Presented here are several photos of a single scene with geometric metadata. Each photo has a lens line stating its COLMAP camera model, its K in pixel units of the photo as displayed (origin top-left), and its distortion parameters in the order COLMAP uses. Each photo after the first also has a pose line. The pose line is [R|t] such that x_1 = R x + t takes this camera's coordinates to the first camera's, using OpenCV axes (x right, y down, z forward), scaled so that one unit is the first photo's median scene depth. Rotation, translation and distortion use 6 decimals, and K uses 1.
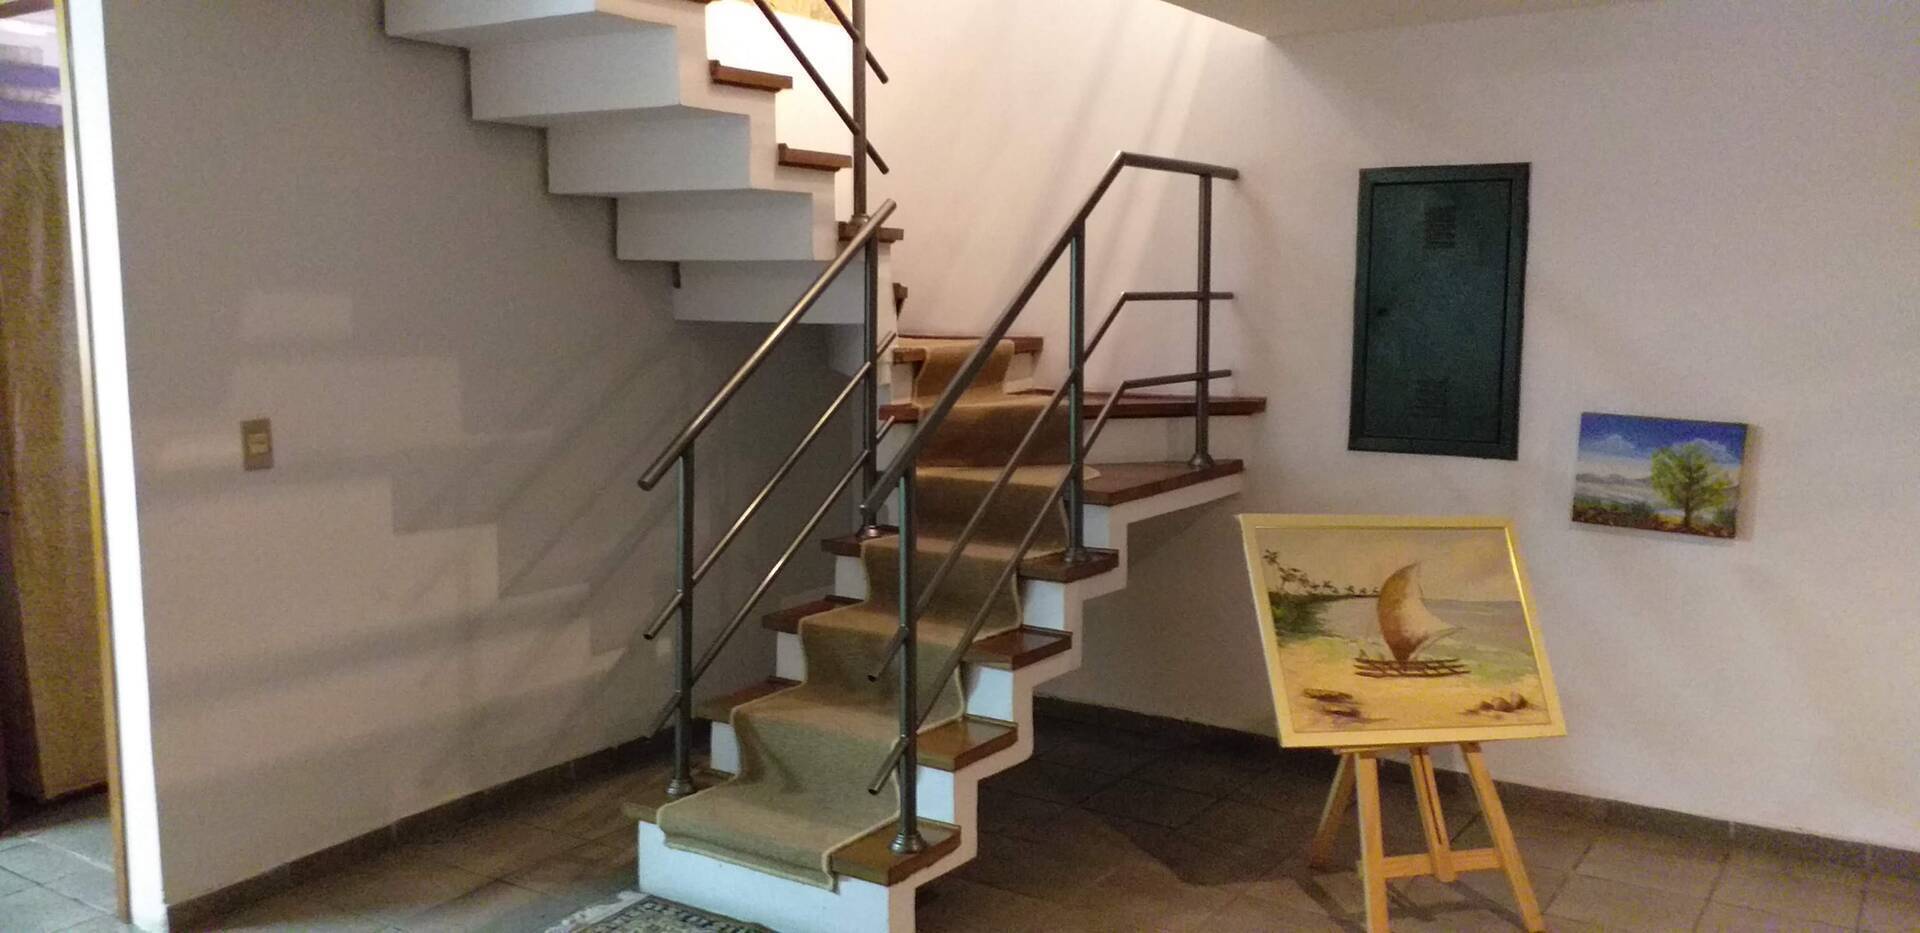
lens RADIAL K [[1573.5, 0, 982.6], [0, 1573.5, 498.3], [0, 0, 1]] dist [0.221202, -0.604232]
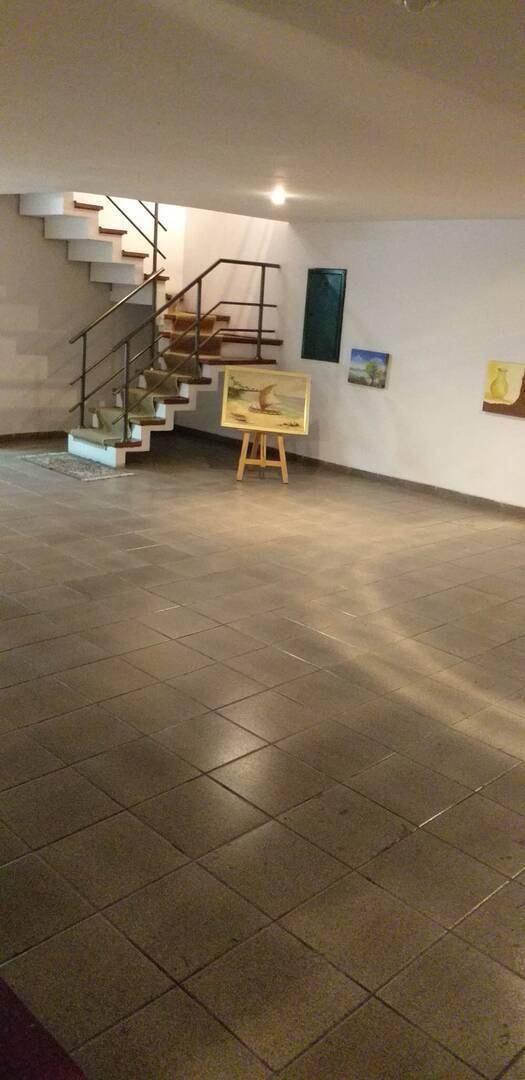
lens RADIAL K [[885.1, 0, 262.5], [0, 885.1, 540.0], [0, 0, 1]] dist [0.221202, -0.604232]
pose [[0.974286, 0.118411, -0.191689, 0.614290], [-0.093235, 0.986389, 0.135438, 0.107953], [0.205117, -0.114083, 0.972066, -0.919876]]
